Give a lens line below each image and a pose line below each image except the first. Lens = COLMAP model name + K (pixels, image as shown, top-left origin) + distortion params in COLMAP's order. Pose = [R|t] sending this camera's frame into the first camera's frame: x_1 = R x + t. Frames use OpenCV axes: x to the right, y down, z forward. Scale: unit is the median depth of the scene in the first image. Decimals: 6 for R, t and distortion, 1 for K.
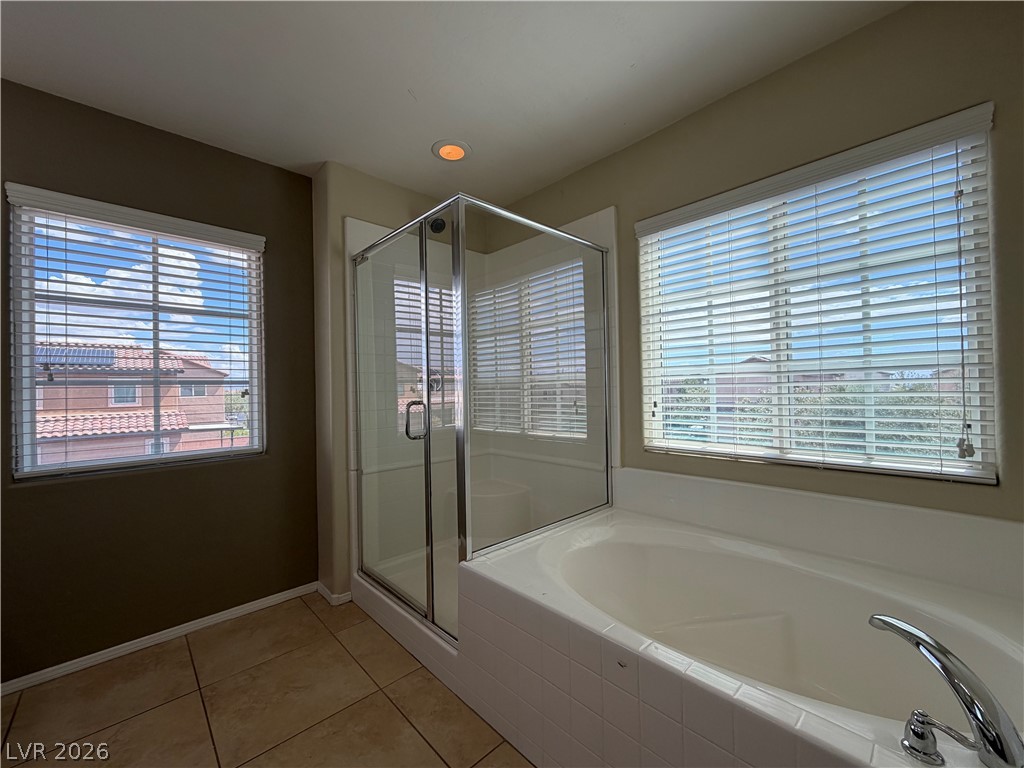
lens RADIAL K [[407.8, 0, 506.4], [0, 407.8, 383.4], [0, 0, 1]] dist [0.001577, 0.000184]
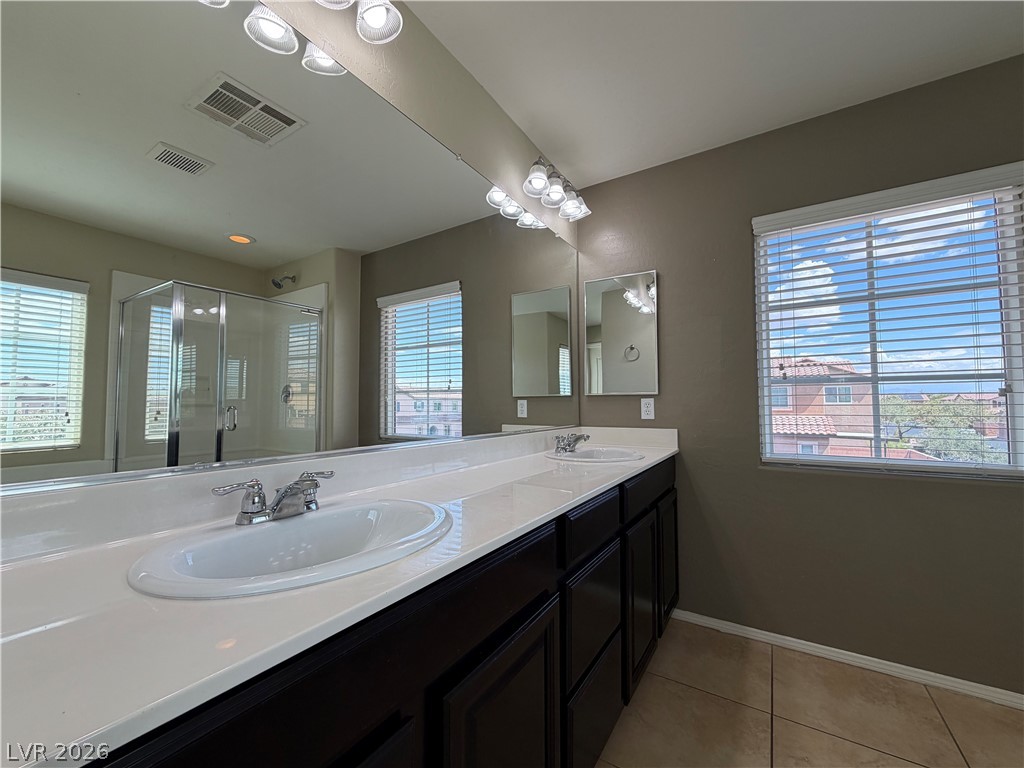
lens RADIAL K [[407.8, 0, 514.1], [0, 407.8, 379.5], [0, 0, 1]] dist [0.001577, 0.000184]
pose [[0.253156, -0.037235, -0.966709, -0.168681], [0.013510, 0.999298, -0.034952, 0.018961], [0.967331, -0.004212, 0.253481, -0.003928]]
